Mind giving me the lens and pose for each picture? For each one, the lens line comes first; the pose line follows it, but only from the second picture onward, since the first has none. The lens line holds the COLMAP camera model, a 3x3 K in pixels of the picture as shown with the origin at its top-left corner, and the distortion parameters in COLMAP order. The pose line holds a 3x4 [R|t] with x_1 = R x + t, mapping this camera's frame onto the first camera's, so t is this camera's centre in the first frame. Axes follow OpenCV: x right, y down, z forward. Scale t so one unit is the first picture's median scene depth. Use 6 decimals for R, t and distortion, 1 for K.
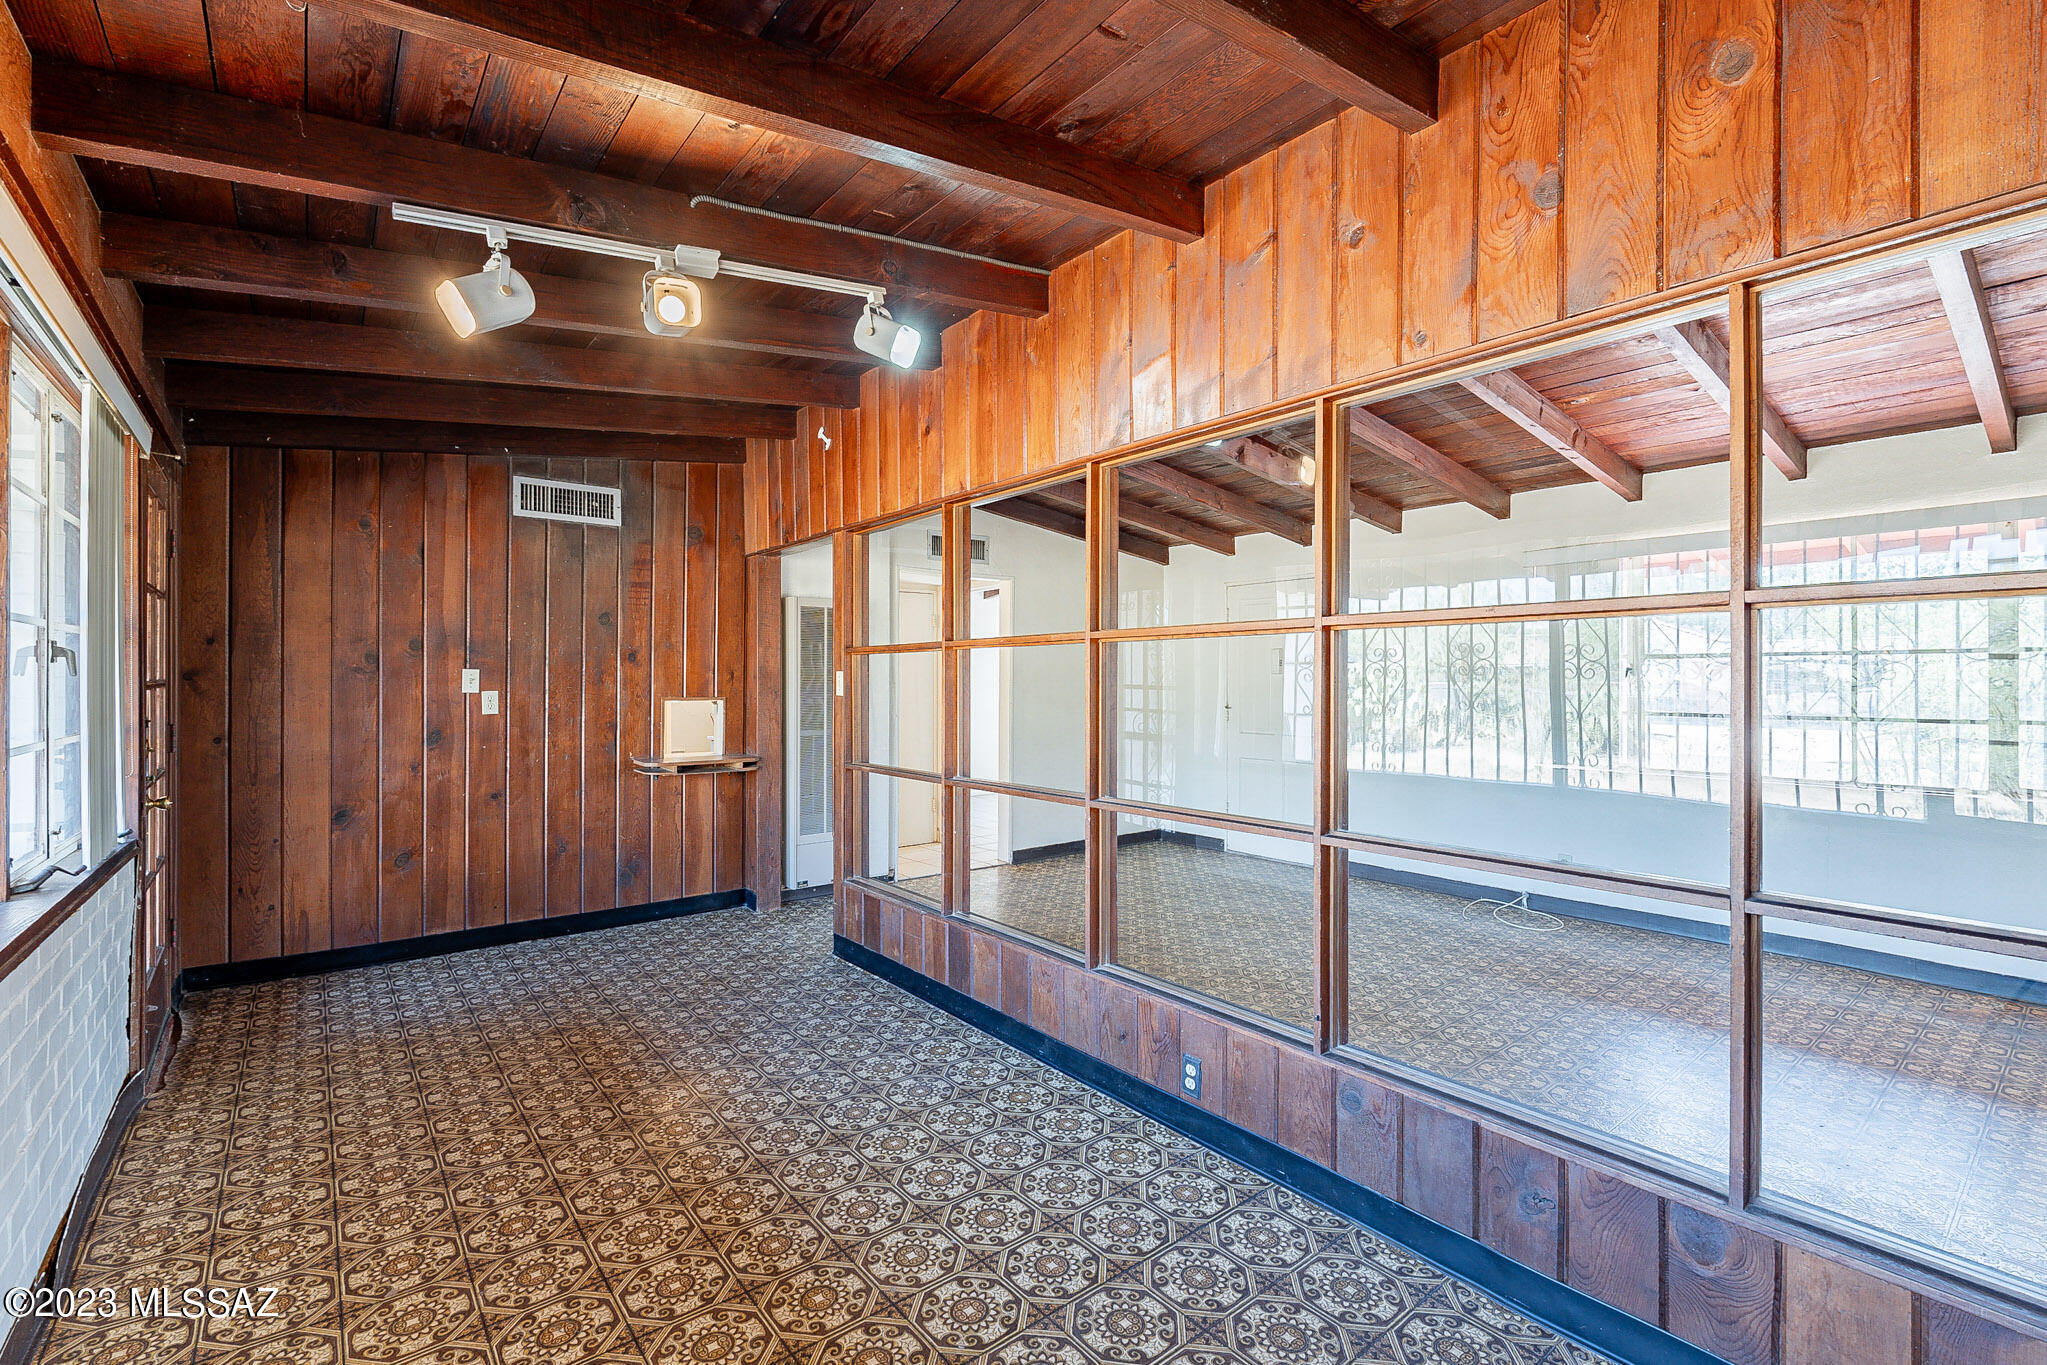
lens RADIAL K [[896.8, 0, 1018.0], [0, 896.8, 679.1], [0, 0, 1]] dist [0.001908, 0.000230]
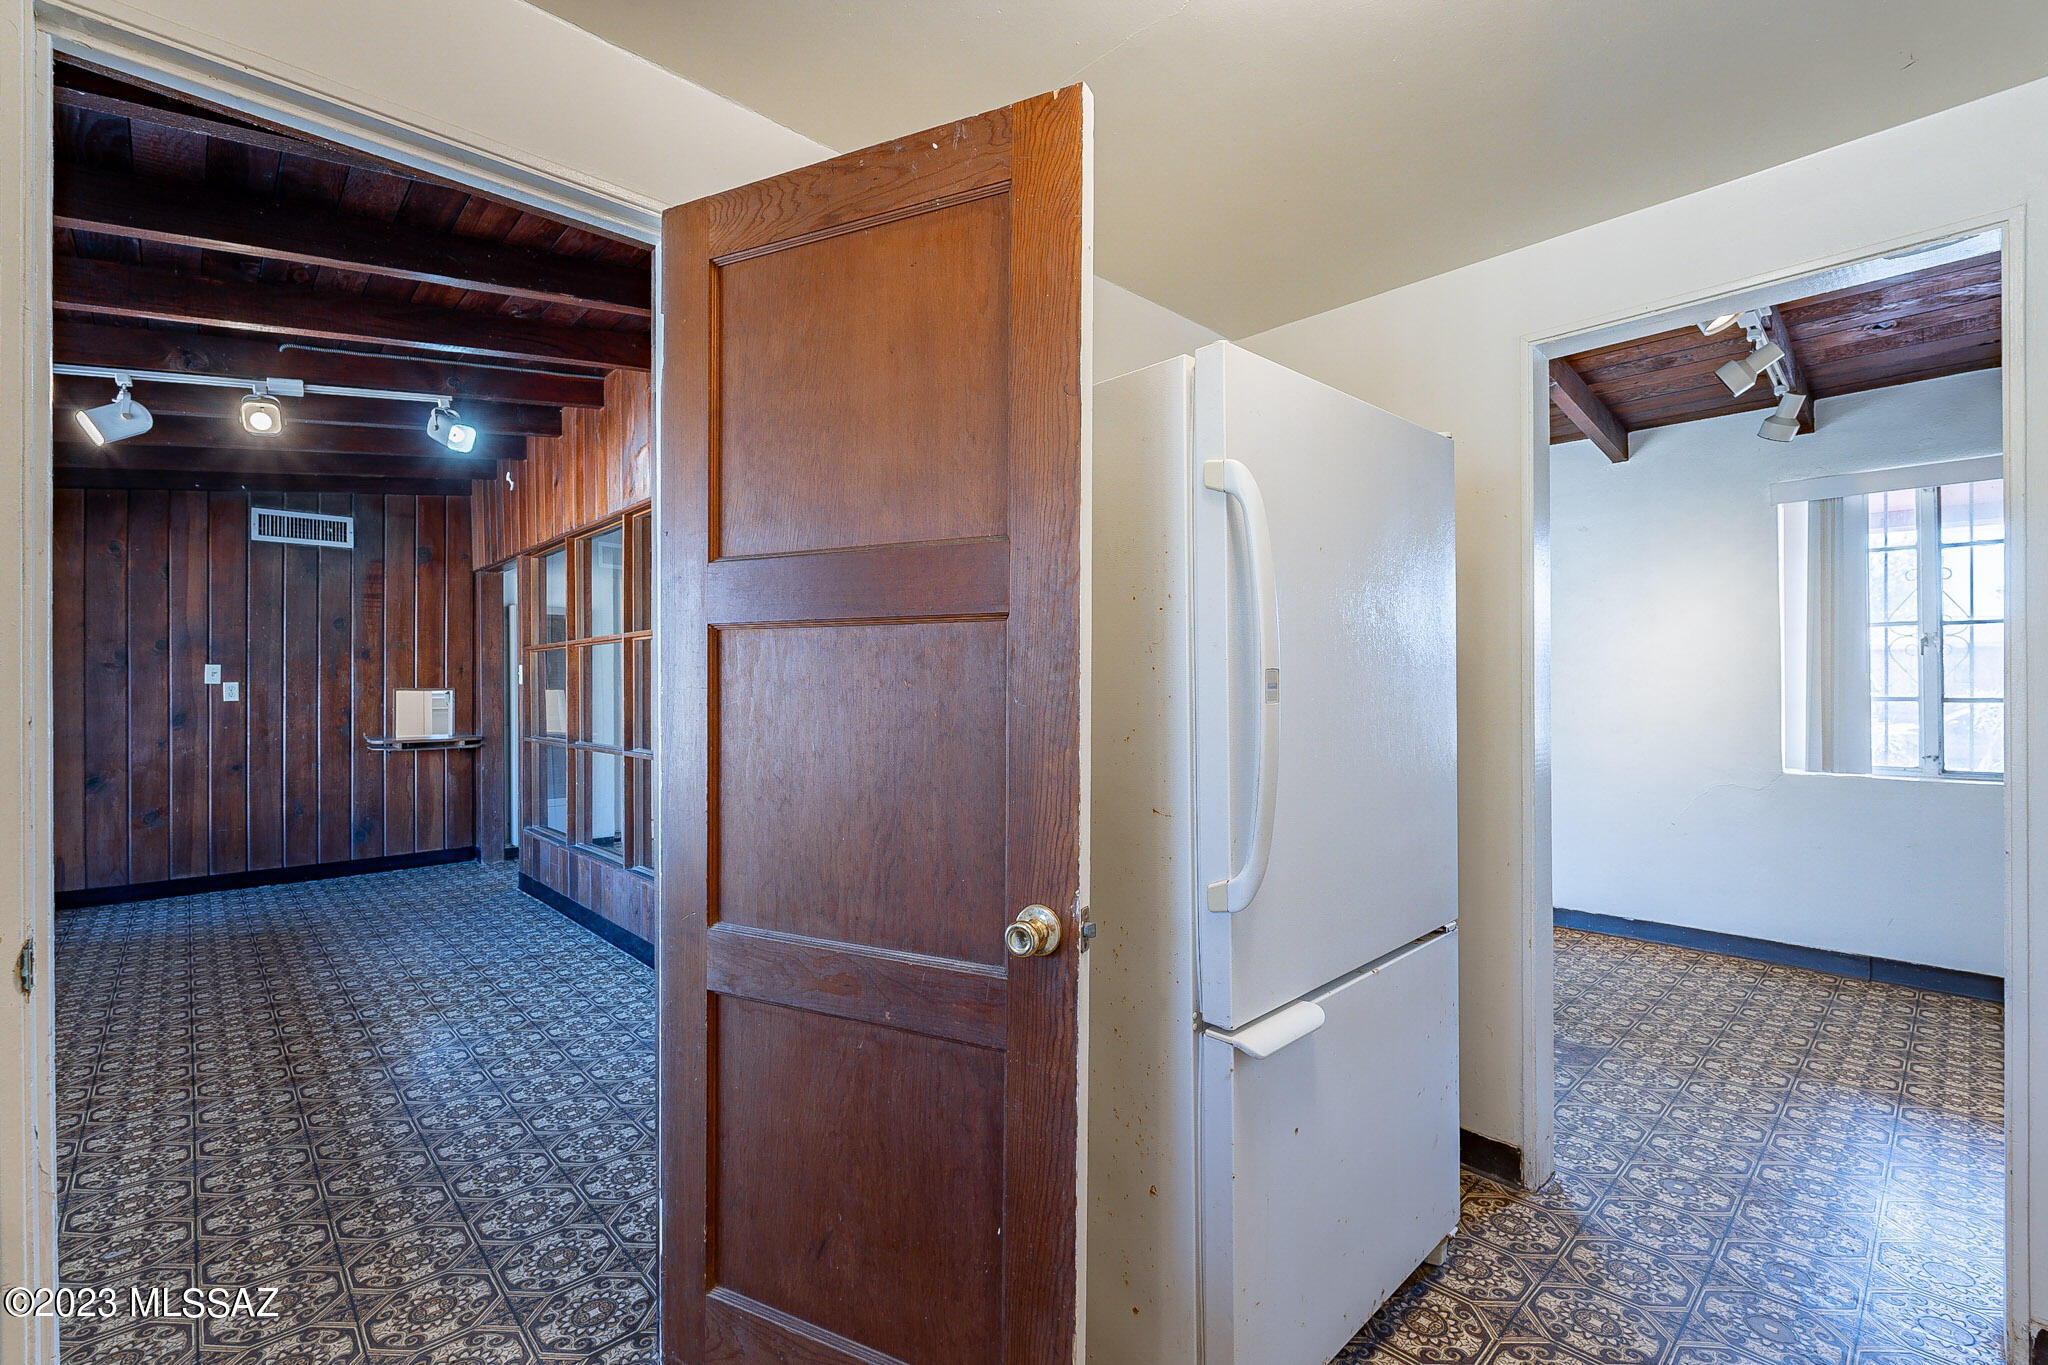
lens RADIAL K [[901.3, 0, 1024.0], [0, 901.3, 682.5], [0, 0, 1]] dist [-0.002617, 0.000430]
pose [[0.996829, -0.005306, 0.079396, 0.402377], [0.005375, 0.999985, -0.000659, 0.020385], [-0.079391, 0.001084, 0.996843, -0.321236]]
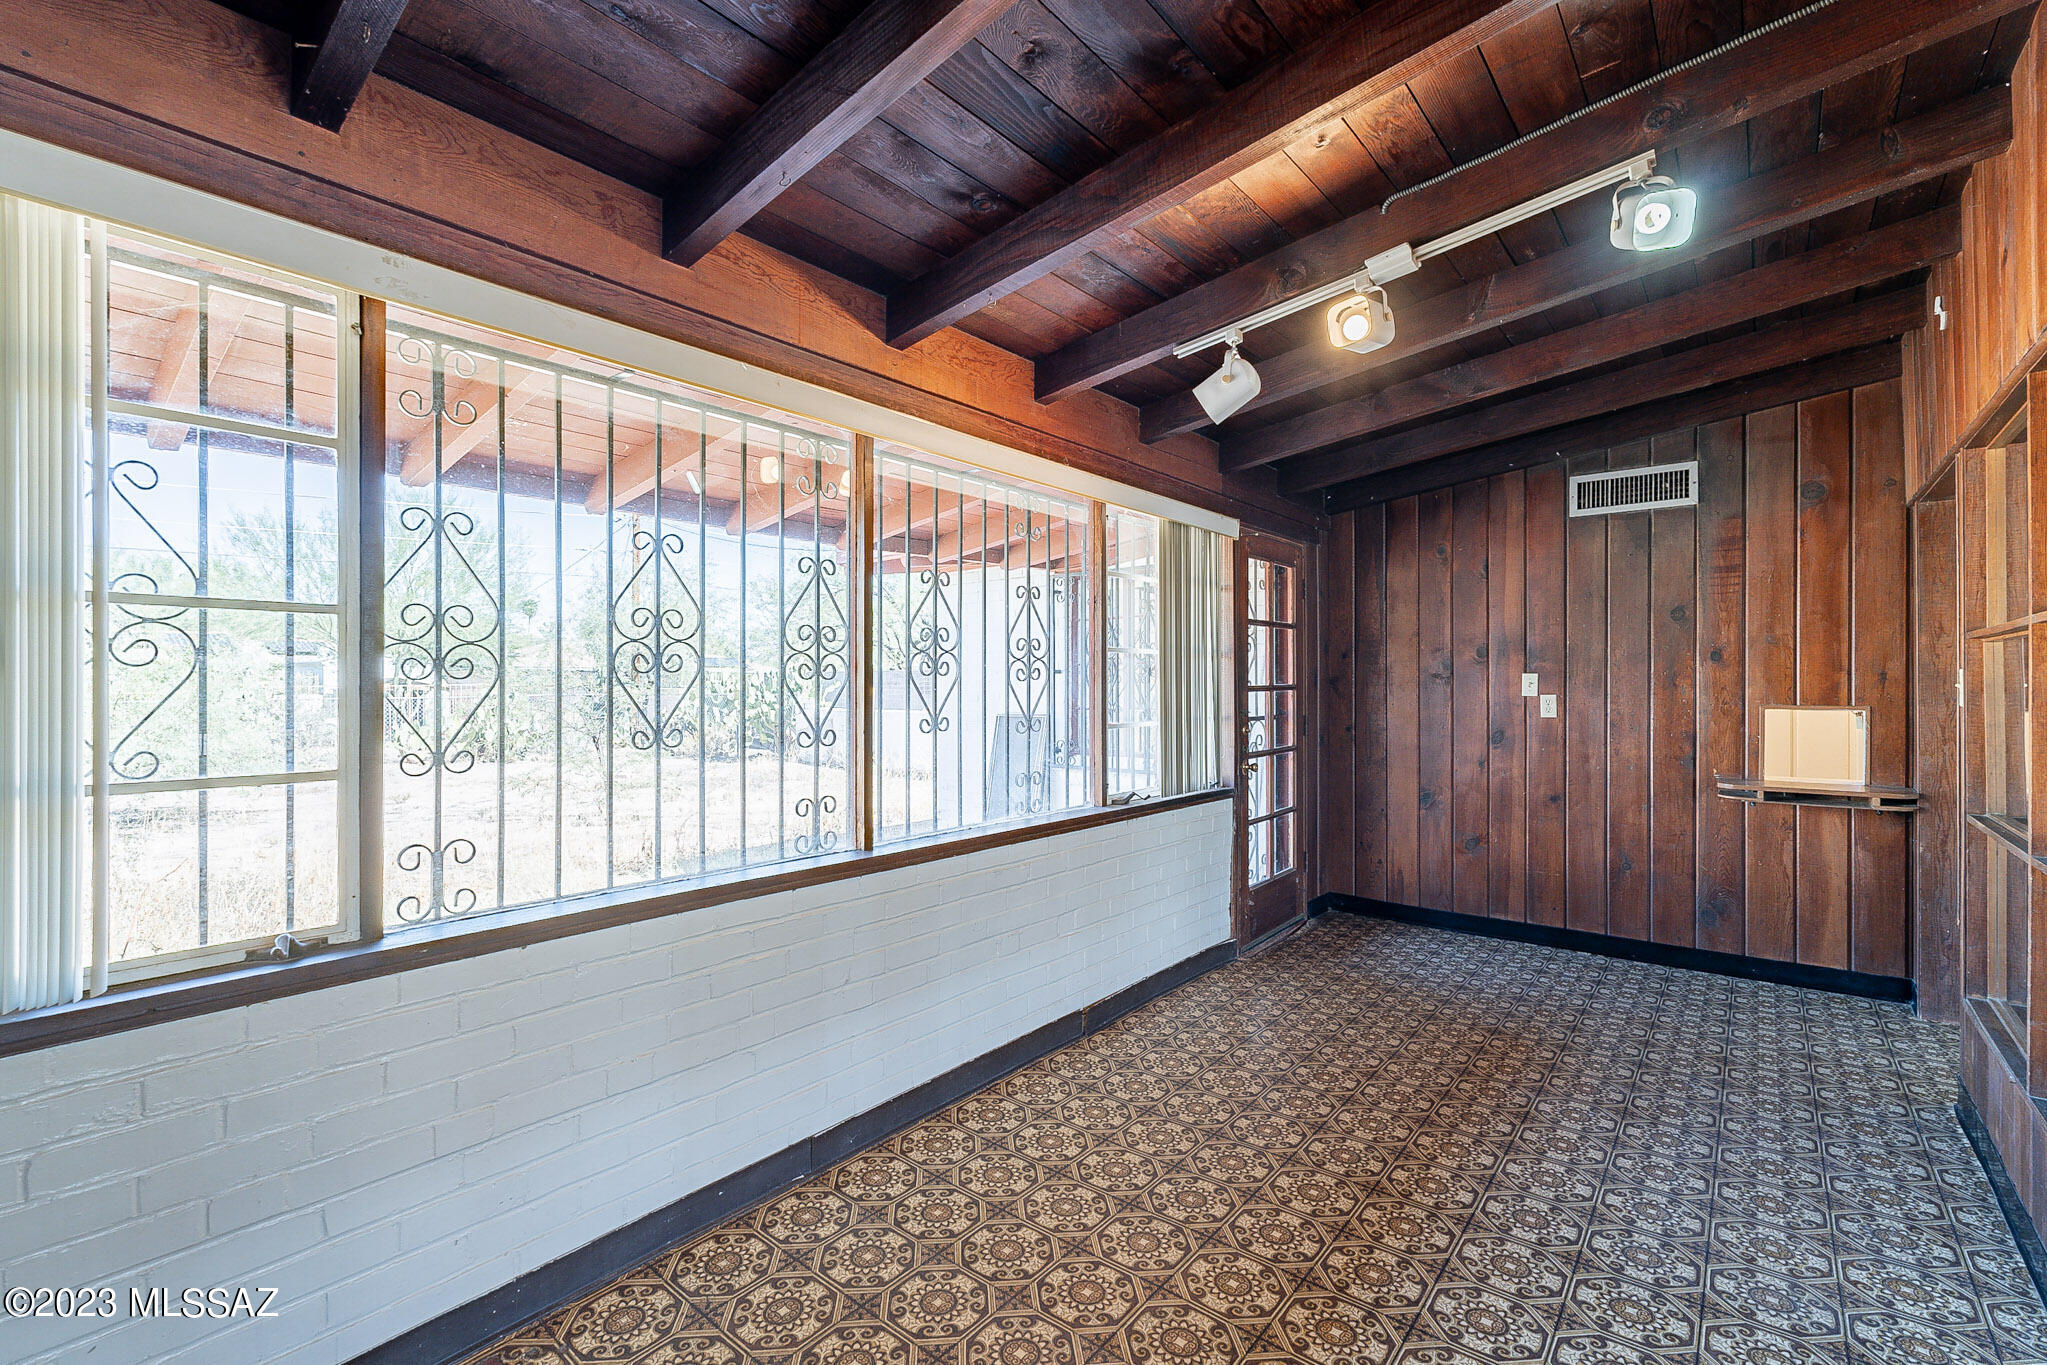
lens RADIAL K [[894.5, 0, 1022.5], [0, 894.5, 692.5], [0, 0, 1]] dist [-0.003323, -0.000084]
pose [[0.203170, 0.007228, -0.979117, 0.282368], [0.006066, 0.999944, 0.008640, -0.001909], [0.979125, -0.007695, 0.203115, 0.212971]]
